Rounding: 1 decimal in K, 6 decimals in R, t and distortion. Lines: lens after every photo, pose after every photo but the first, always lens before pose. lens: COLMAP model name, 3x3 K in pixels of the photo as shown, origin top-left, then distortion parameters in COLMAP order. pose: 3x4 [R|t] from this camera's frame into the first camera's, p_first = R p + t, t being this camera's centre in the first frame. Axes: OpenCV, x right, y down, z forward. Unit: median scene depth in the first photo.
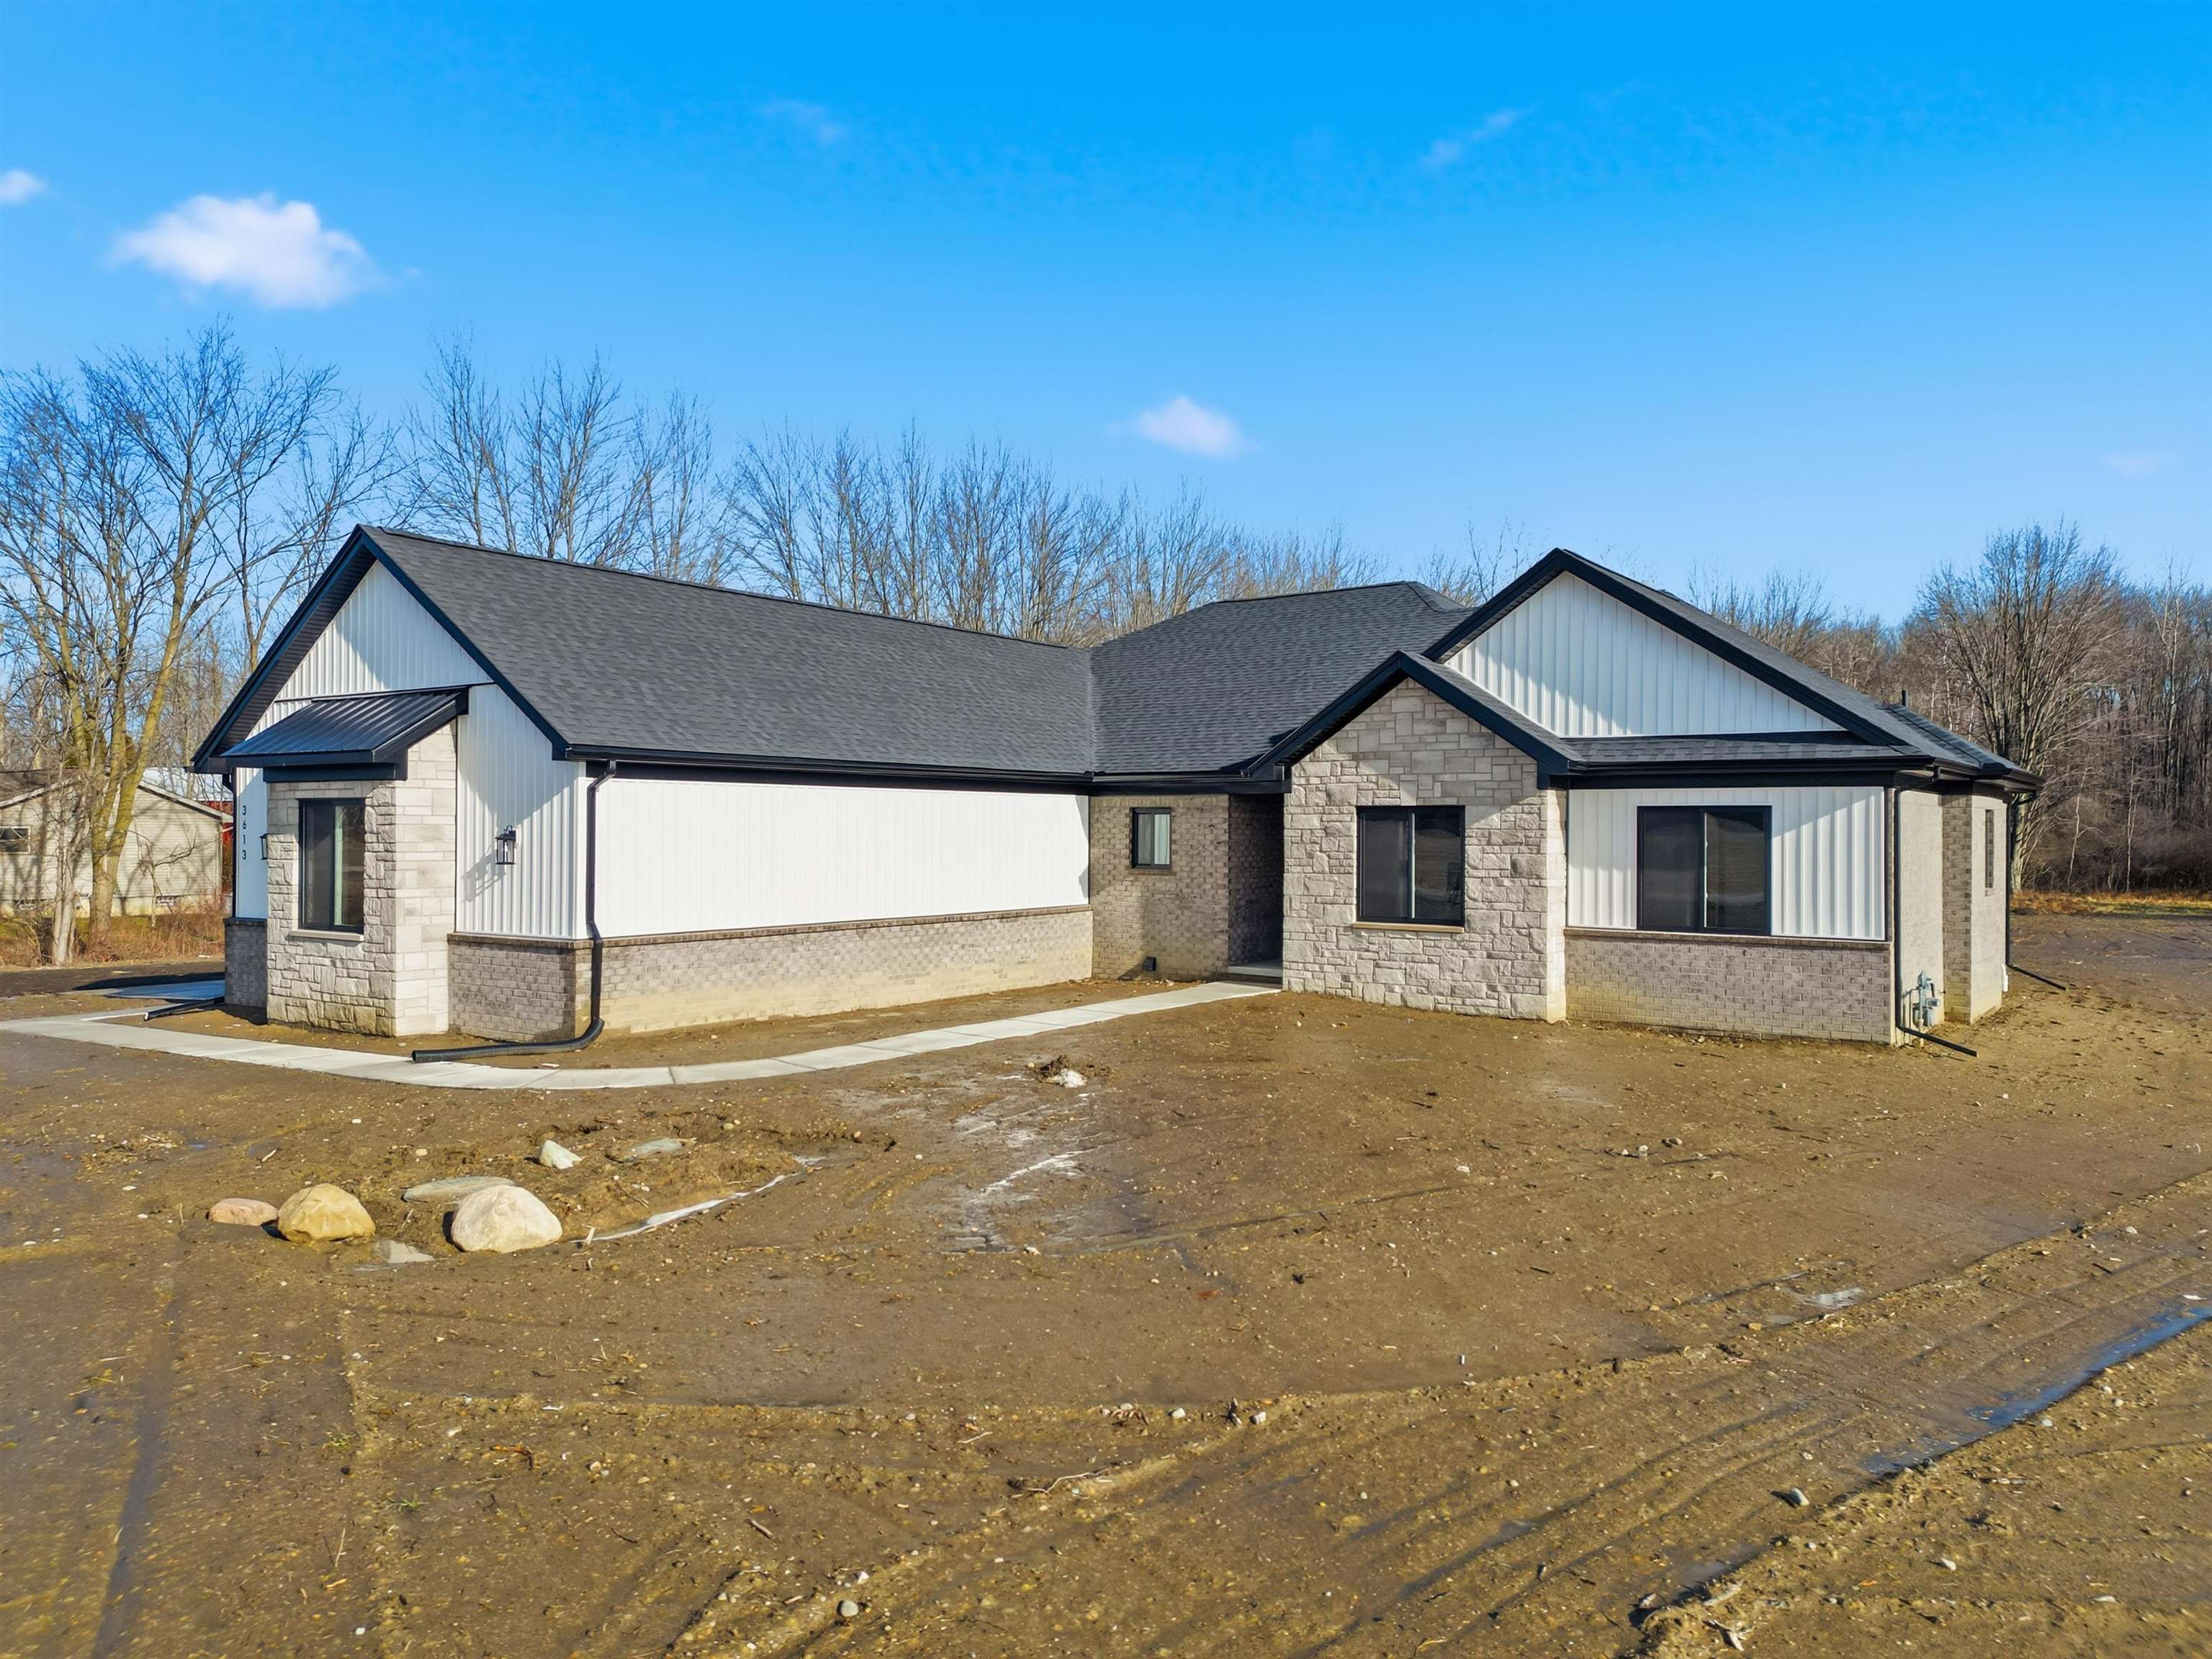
lens RADIAL K [[1535.7, 0, 1113.3], [0, 1535.7, 834.4], [0, 0, 1]] dist [0.042983, -0.017758]
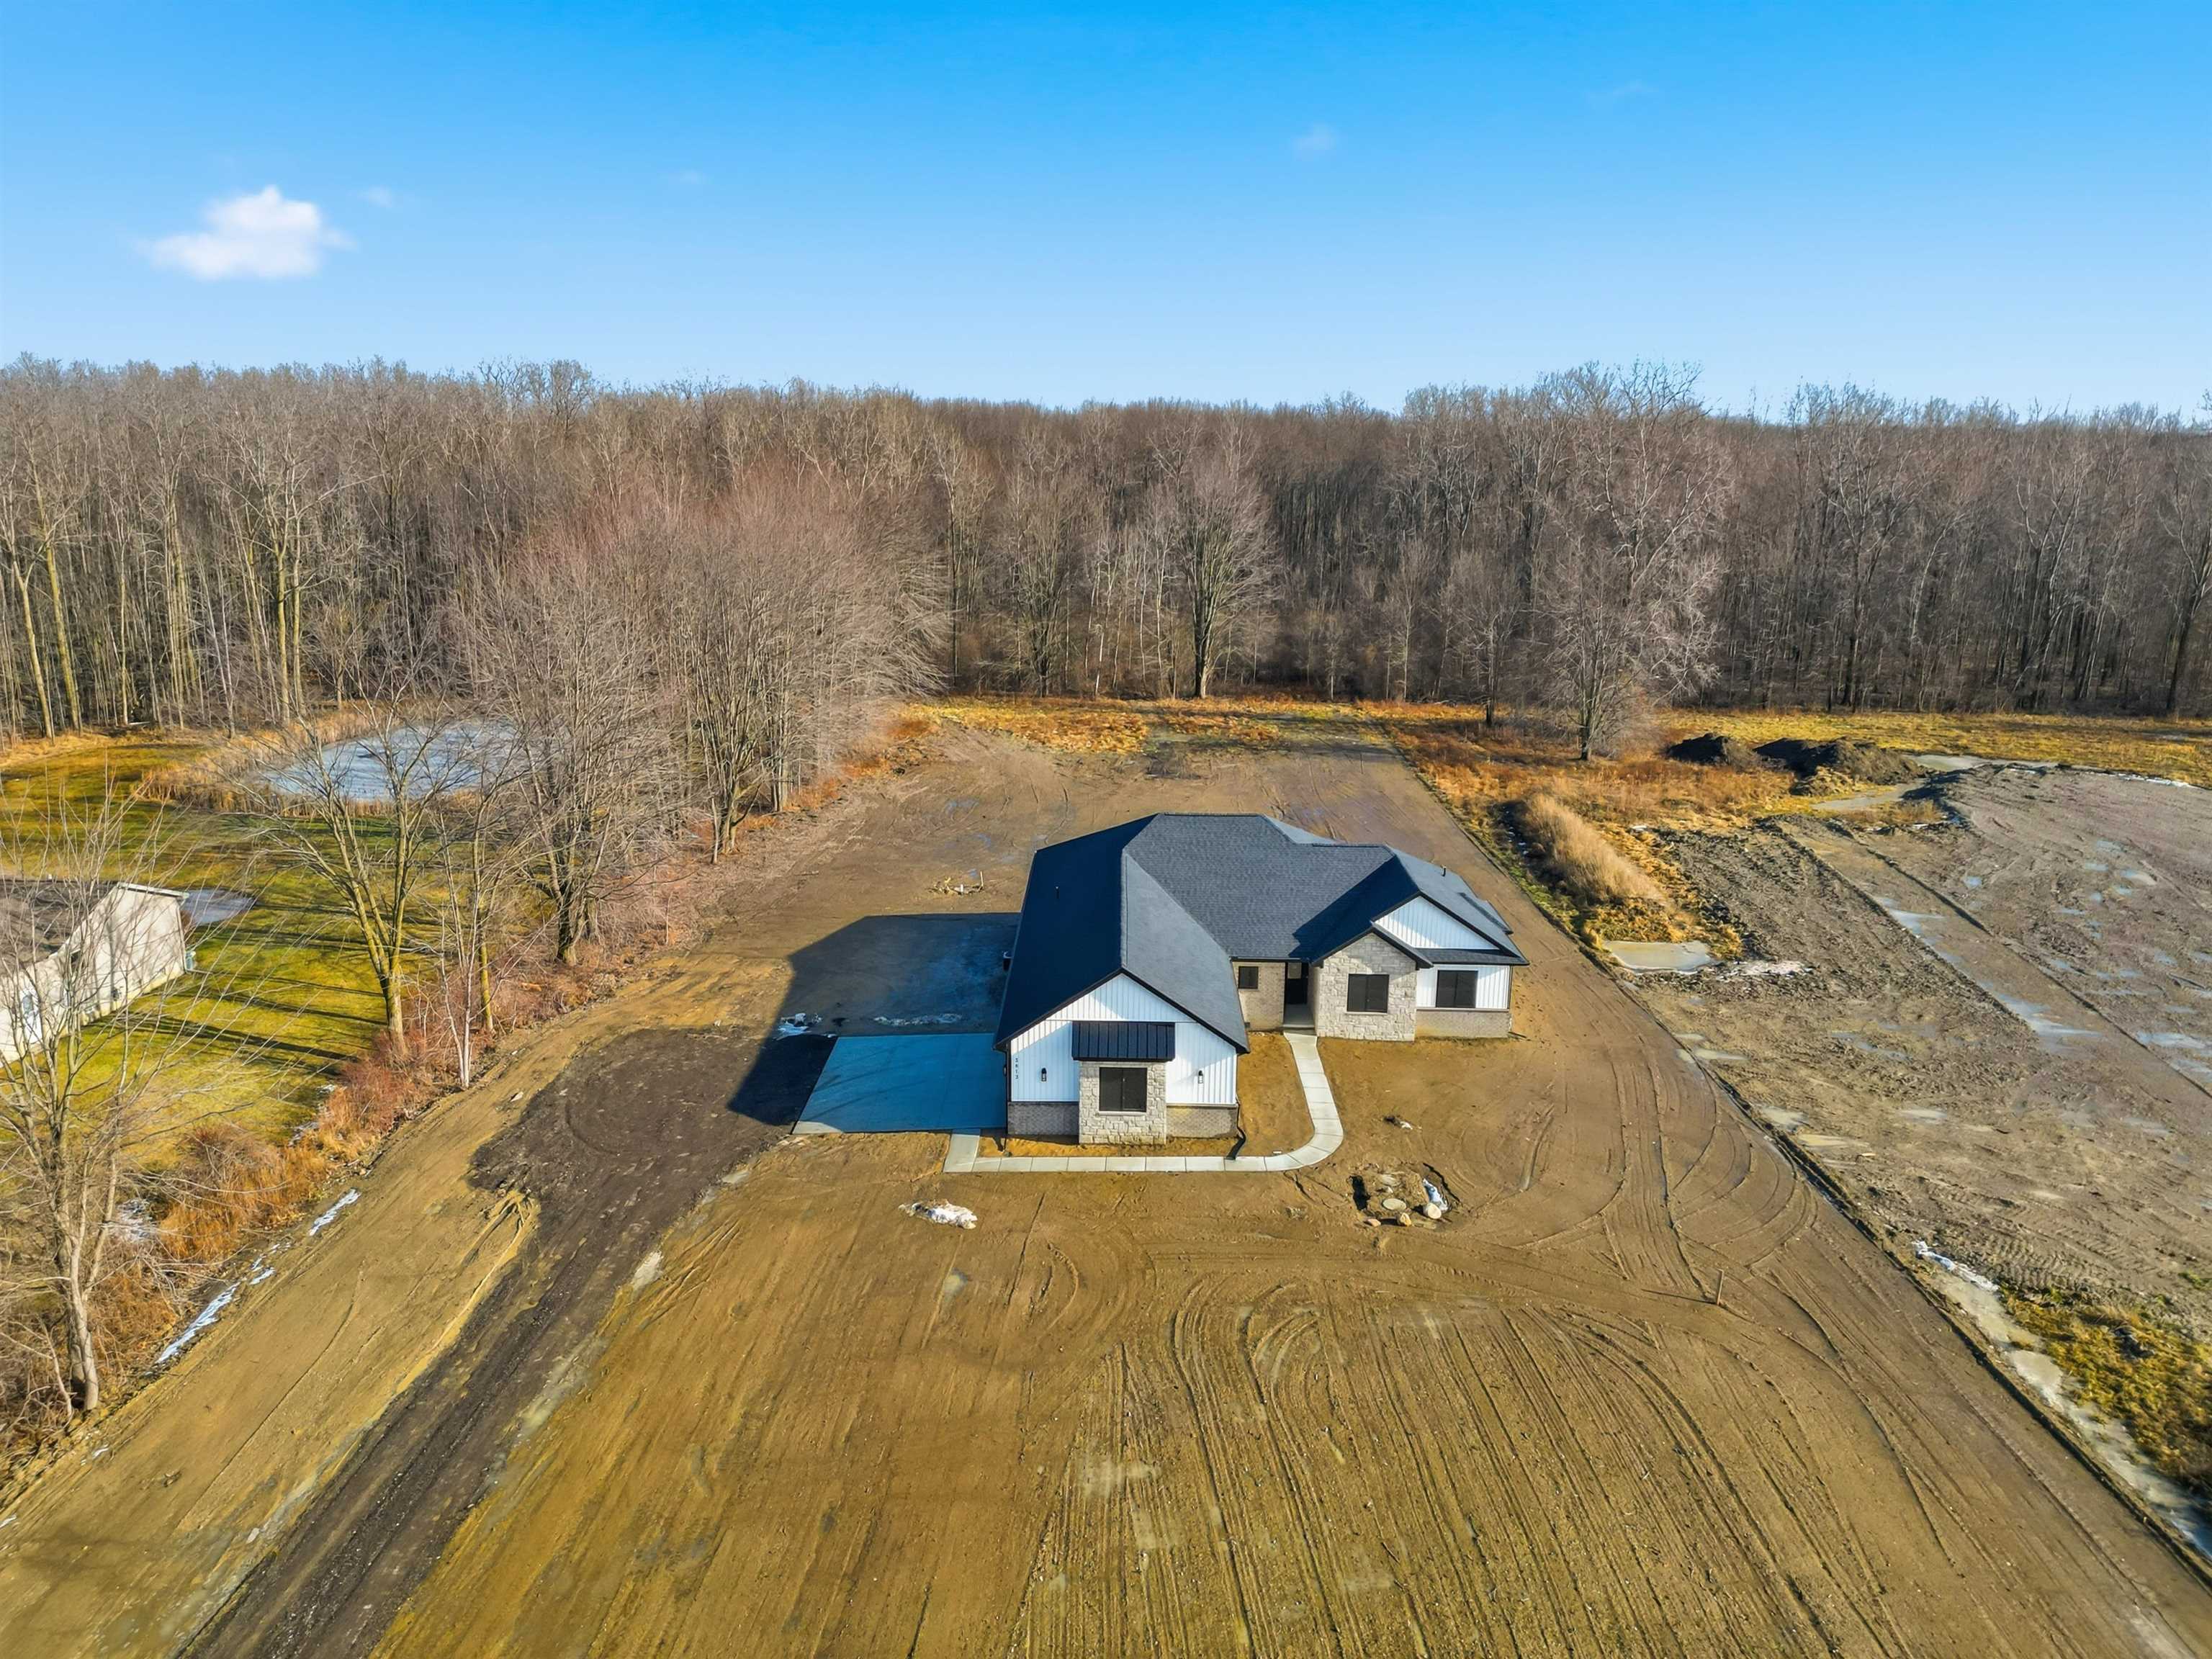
lens RADIAL K [[1535.7, 0, 1111.2], [0, 1535.7, 828.6], [0, 0, 1]] dist [0.042983, -0.017758]
pose [[0.823120, -0.131864, 0.552345, -1.888180], [-0.011315, 0.968665, 0.248115, -1.063996], [-0.567754, -0.210478, 0.795835, -1.032362]]
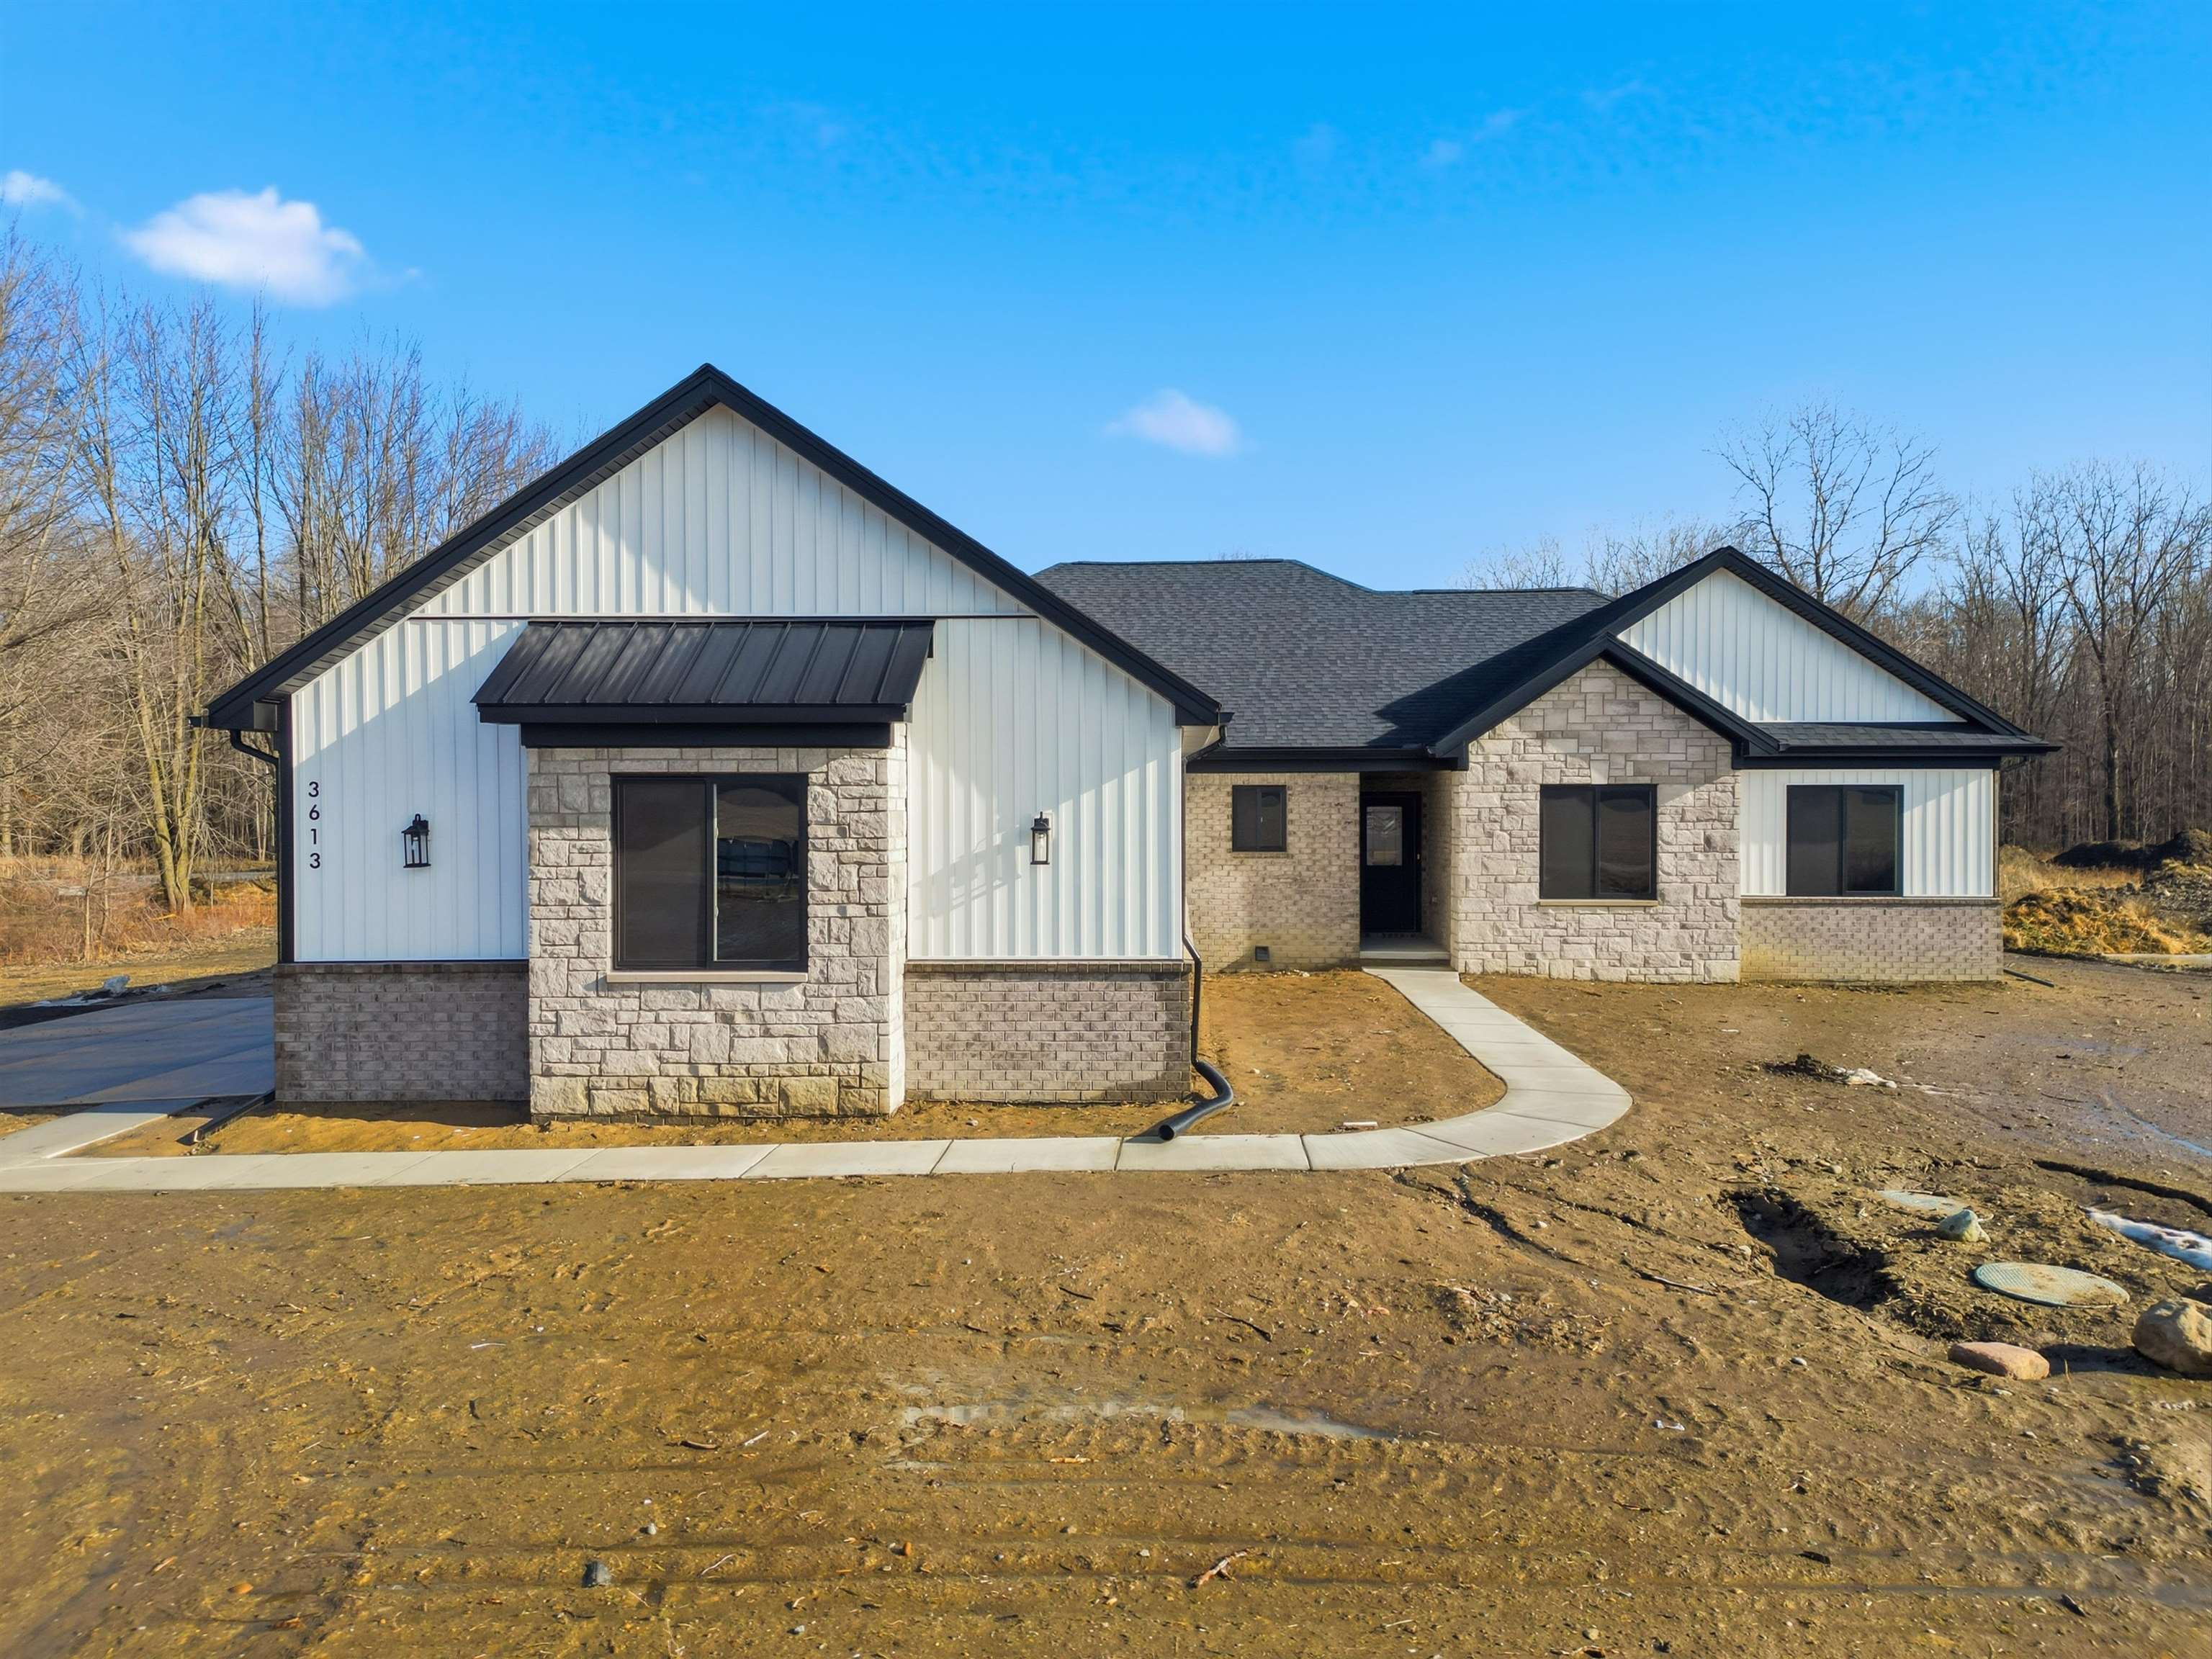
lens RADIAL K [[1535.7, 0, 1111.5], [0, 1535.7, 835.7], [0, 0, 1]] dist [0.042983, -0.017758]
pose [[0.842671, -0.016763, 0.538168, -0.680605], [0.007767, 0.999790, 0.018980, -0.006889], [-0.538373, -0.011814, 0.842624, 0.329086]]
